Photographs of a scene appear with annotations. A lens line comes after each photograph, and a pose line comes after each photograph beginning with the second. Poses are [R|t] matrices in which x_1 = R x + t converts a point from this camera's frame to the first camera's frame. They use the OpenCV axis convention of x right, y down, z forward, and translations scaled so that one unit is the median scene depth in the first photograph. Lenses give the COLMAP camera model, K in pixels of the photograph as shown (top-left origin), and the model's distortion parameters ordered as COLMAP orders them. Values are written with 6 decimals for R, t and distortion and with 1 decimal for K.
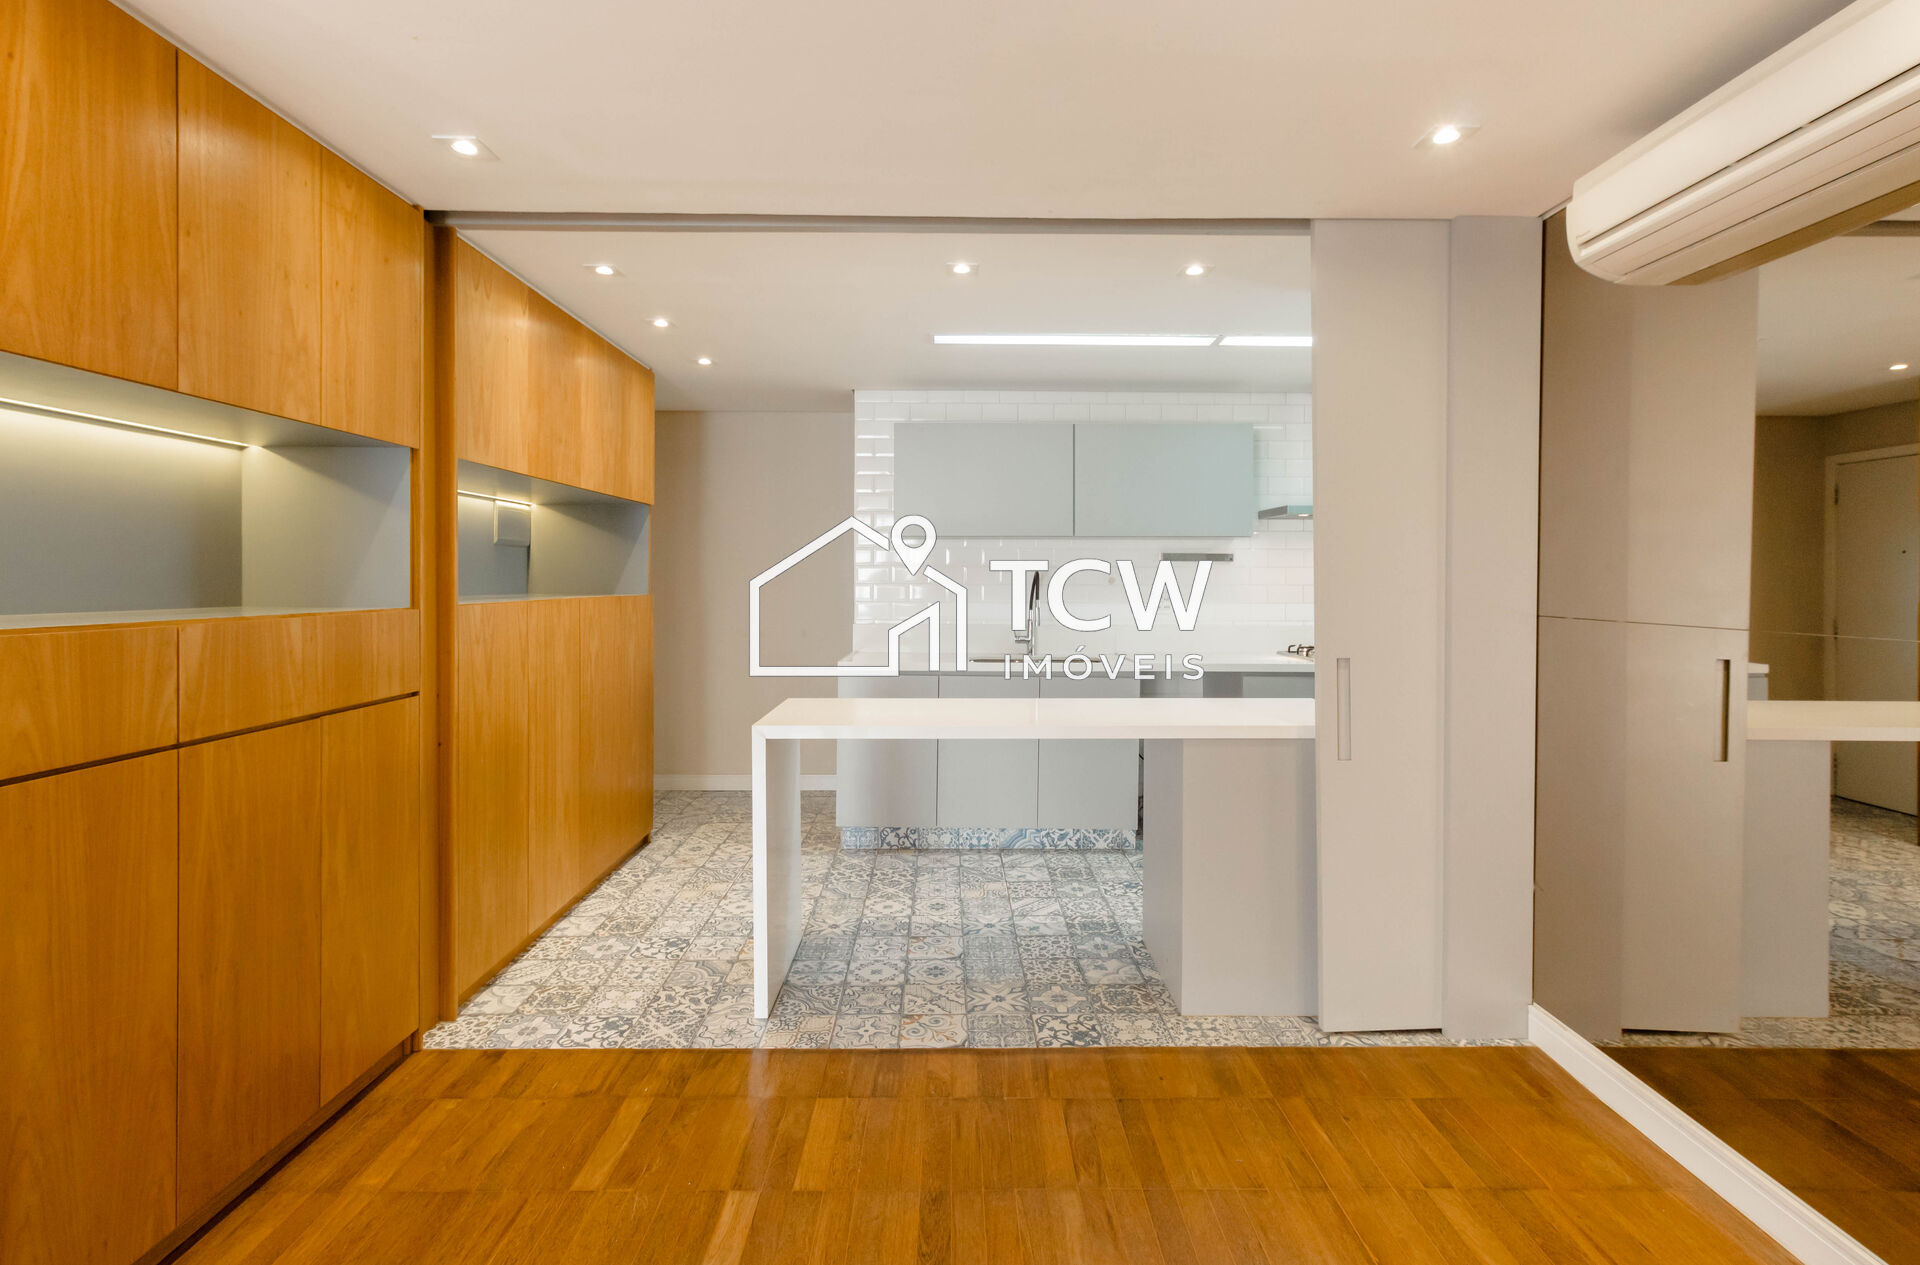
lens RADIAL K [[899.3, 0, 959.0], [0, 899.3, 581.4], [0, 0, 1]] dist [0.002479, -0.000513]
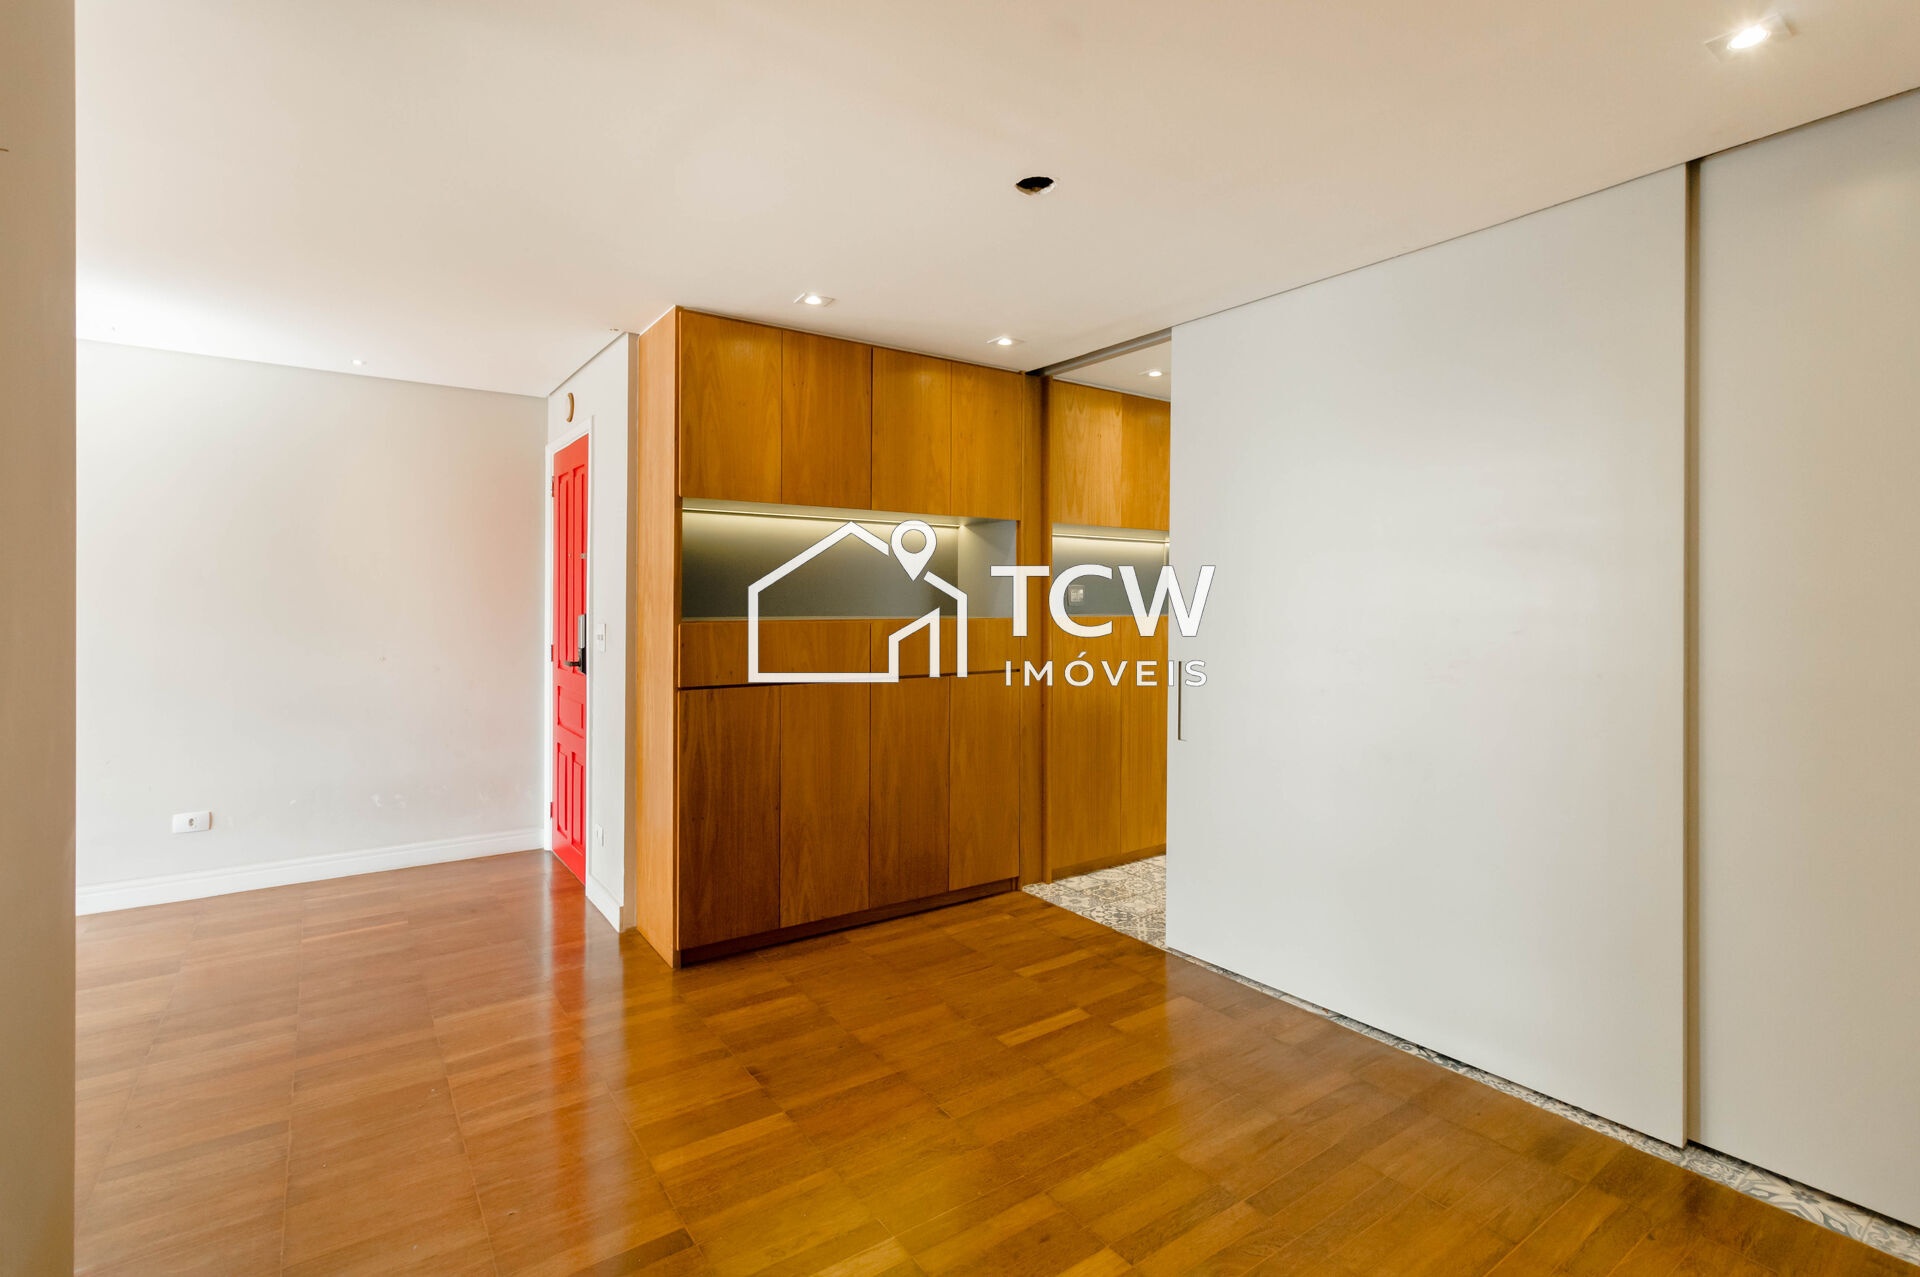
lens RADIAL K [[890.4, 0, 965.7], [0, 890.4, 604.7], [0, 0, 1]] dist [0.002456, -0.000123]
pose [[0.579148, 0.005036, -0.815207, 0.636779], [-0.007208, 0.999973, 0.001056, 0.003950], [0.815191, 0.005265, 0.579168, -0.013167]]
